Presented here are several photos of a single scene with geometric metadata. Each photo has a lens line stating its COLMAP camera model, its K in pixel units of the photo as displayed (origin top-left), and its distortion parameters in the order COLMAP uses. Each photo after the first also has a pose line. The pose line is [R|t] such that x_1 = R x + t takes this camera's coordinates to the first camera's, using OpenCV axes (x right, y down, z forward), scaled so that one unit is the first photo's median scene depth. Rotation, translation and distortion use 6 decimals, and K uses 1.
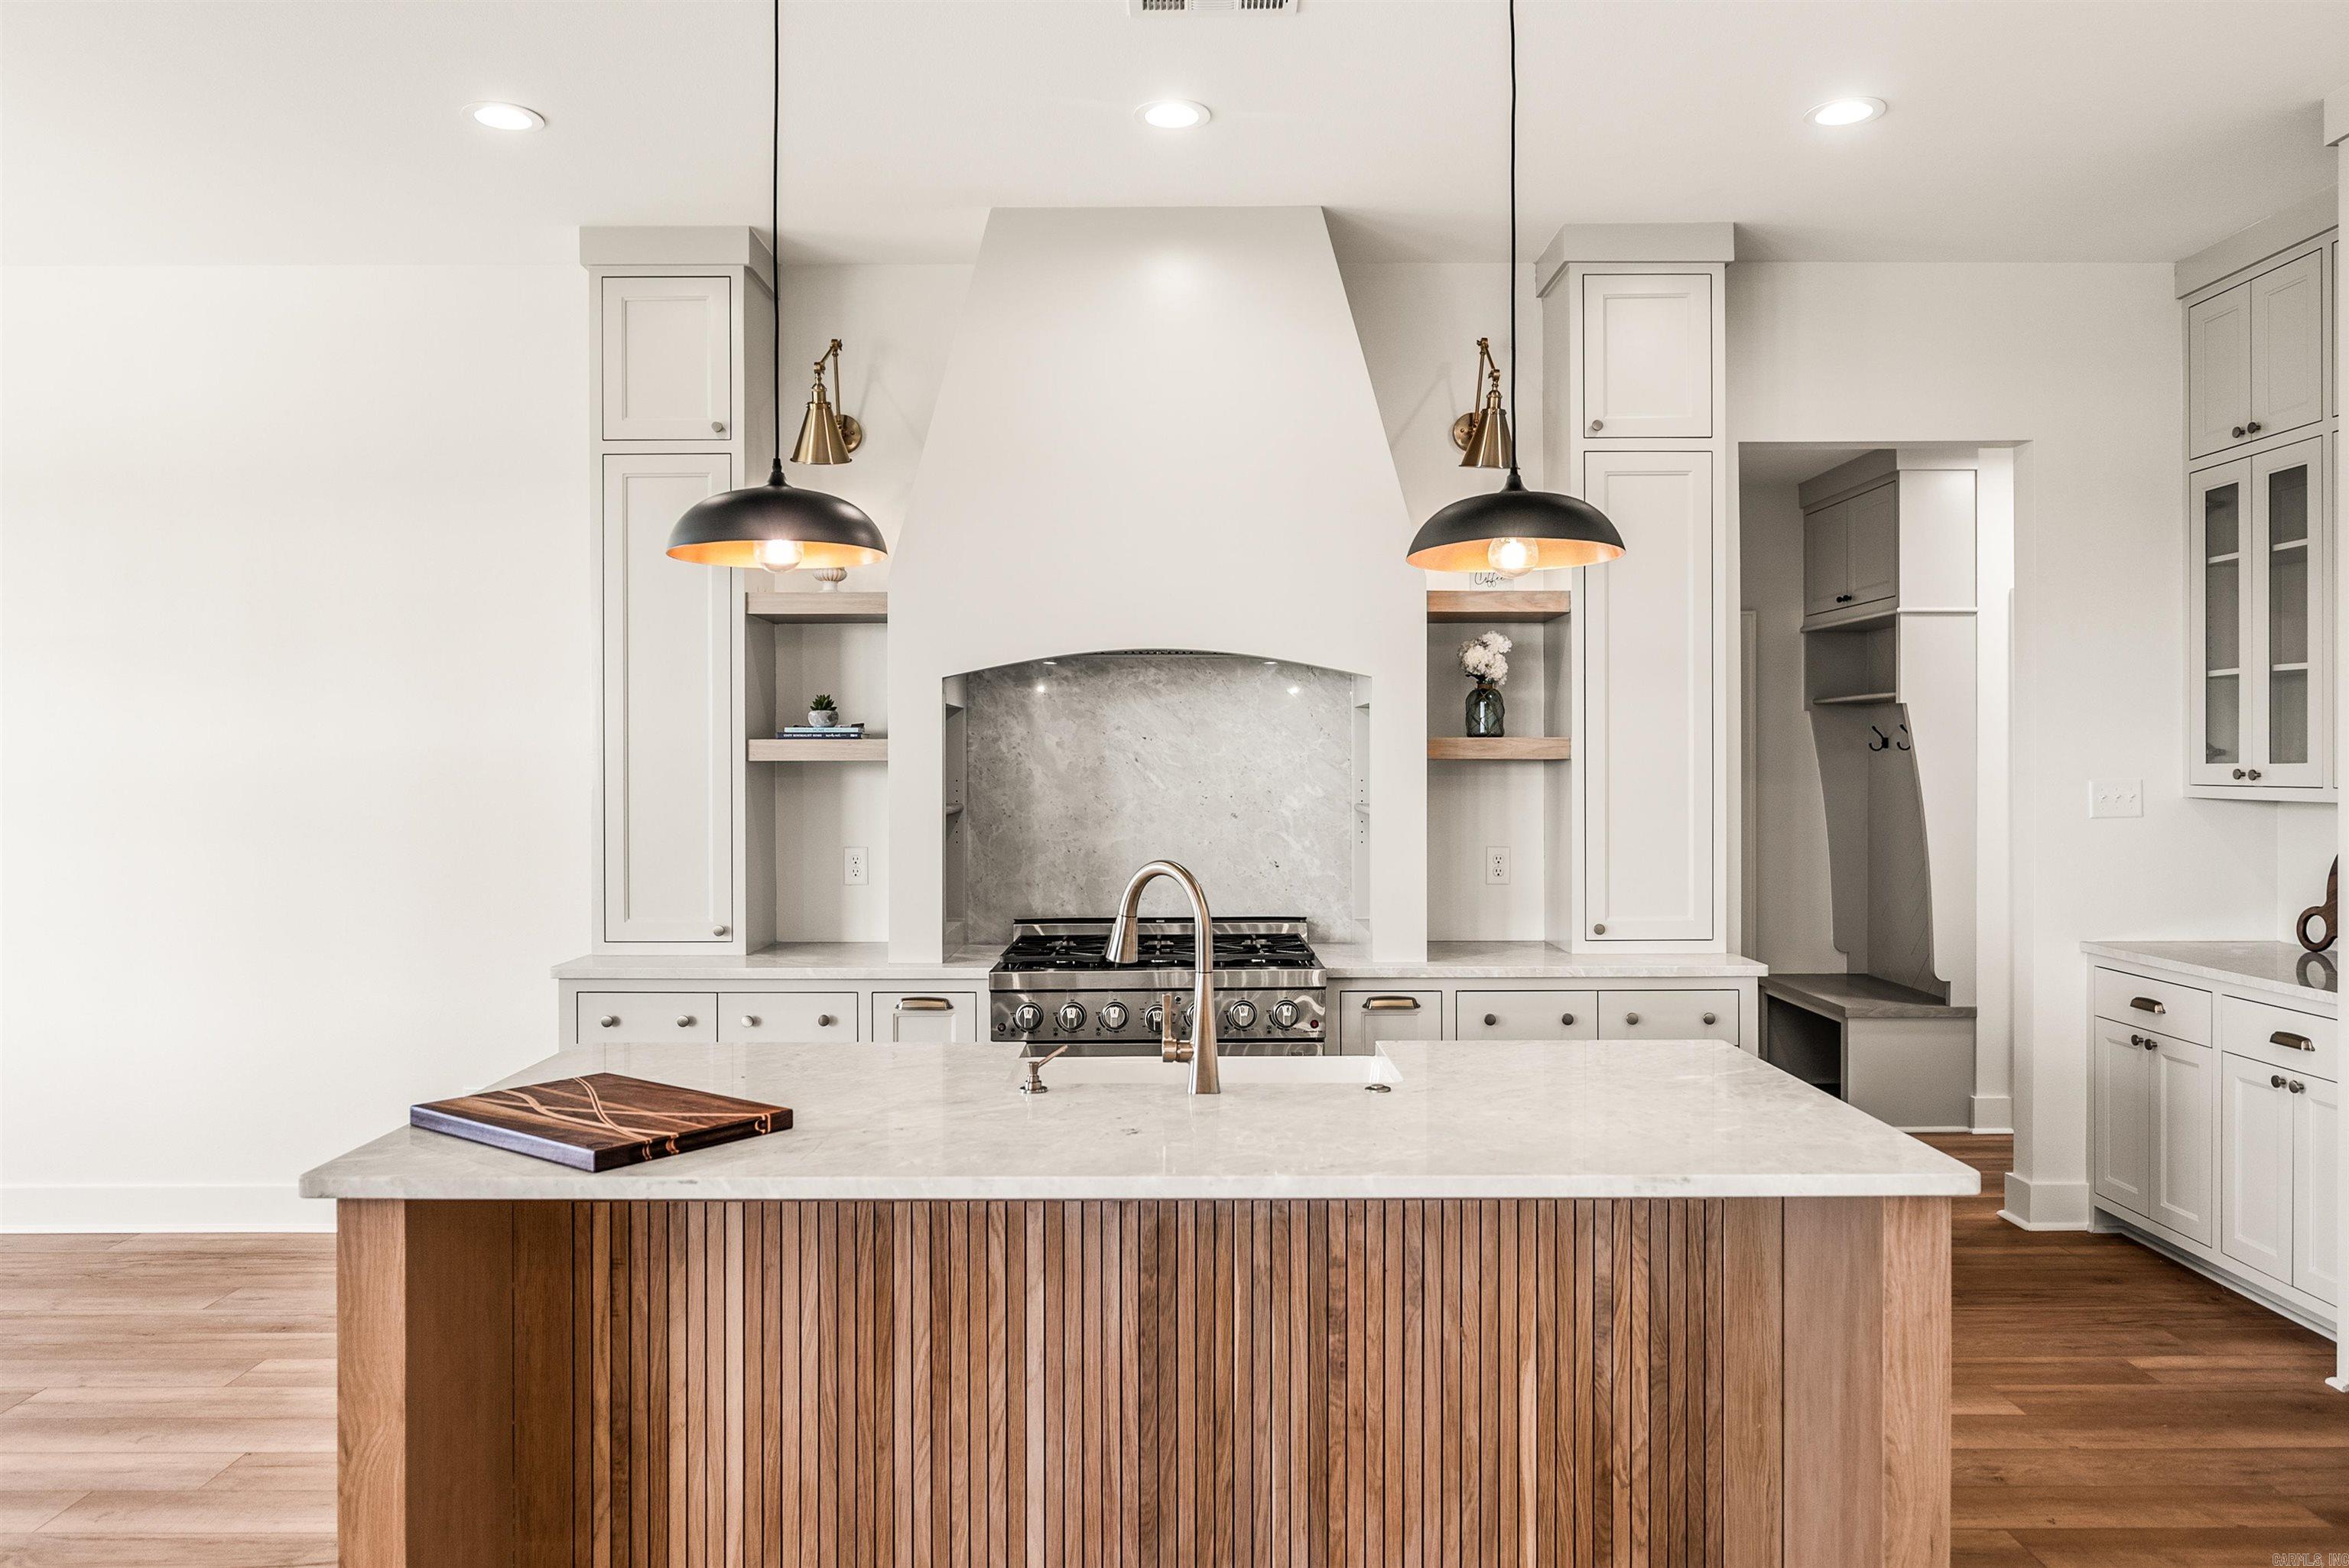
lens RADIAL K [[1635.1, 0, 1180.1], [0, 1635.1, 758.2], [0, 0, 1]] dist [0.000186, -0.001896]
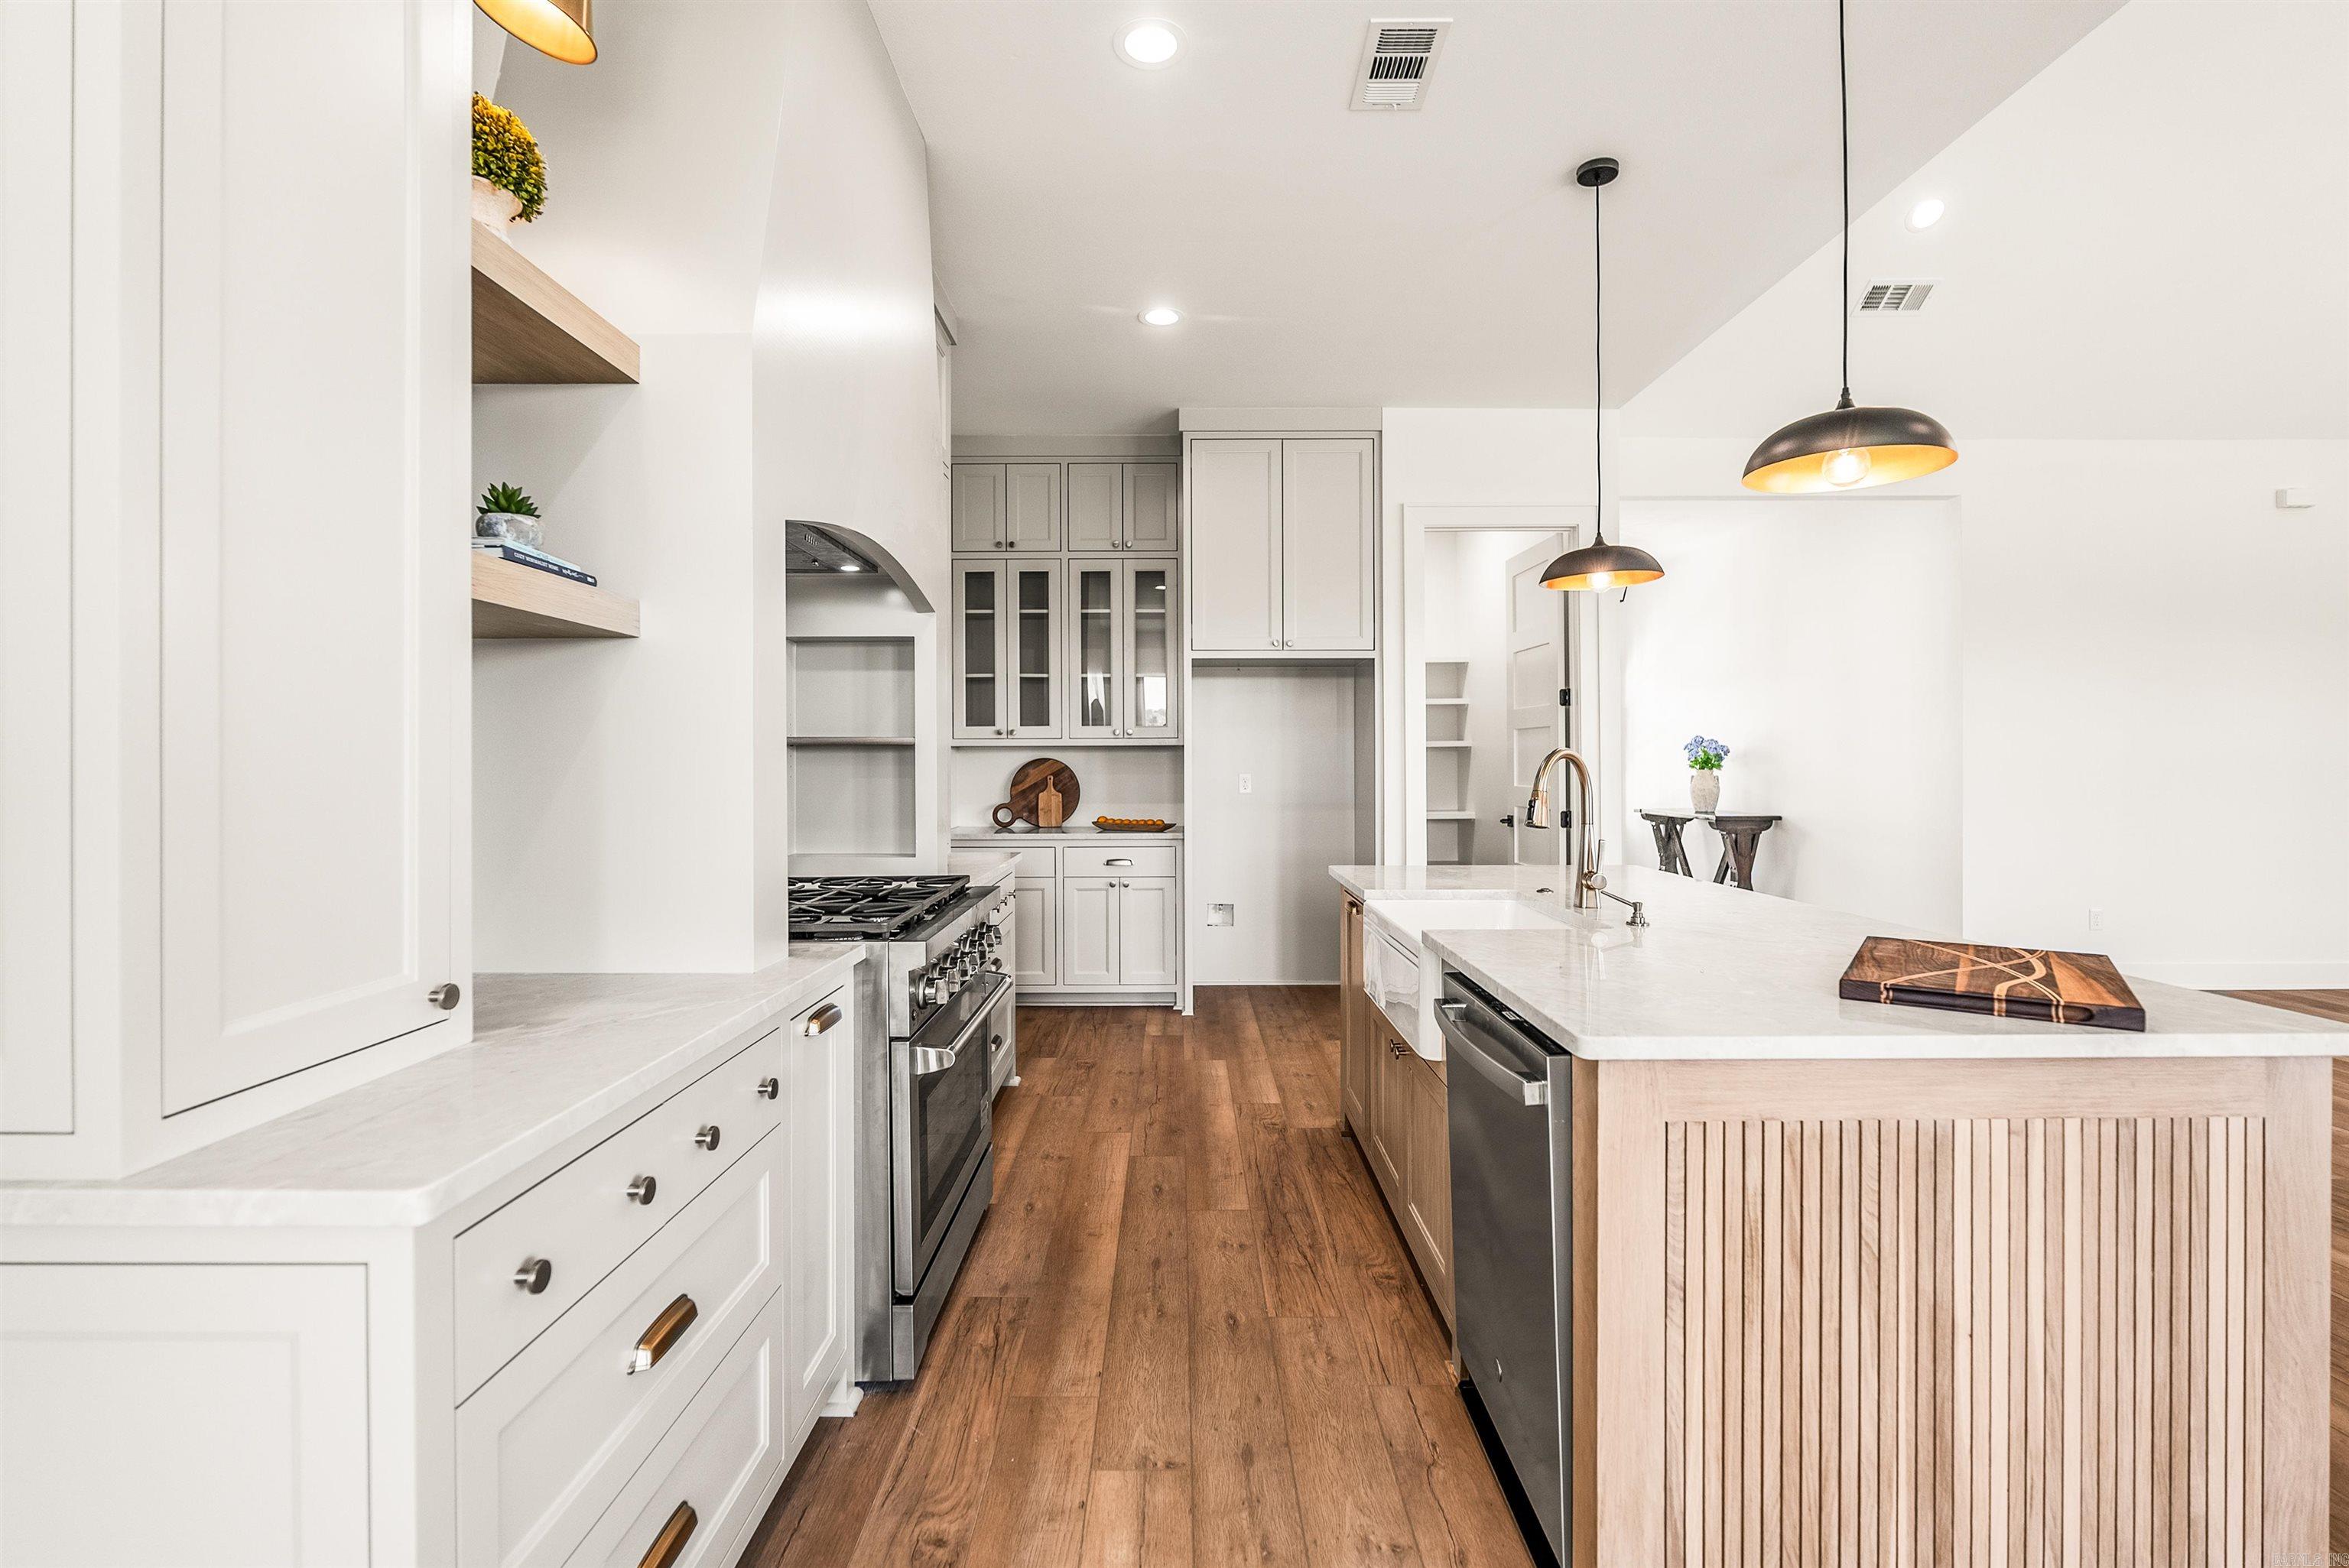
lens RADIAL K [[1068.6, 0, 1181.8], [0, 1068.6, 761.3], [0, 0, 1]] dist [-0.009574, 0.000474]
pose [[-0.002837, 0.002791, 0.999992, -0.553903], [0.002695, 0.999992, -0.002784, 0.046670], [-0.999992, 0.002687, -0.002844, 0.815751]]
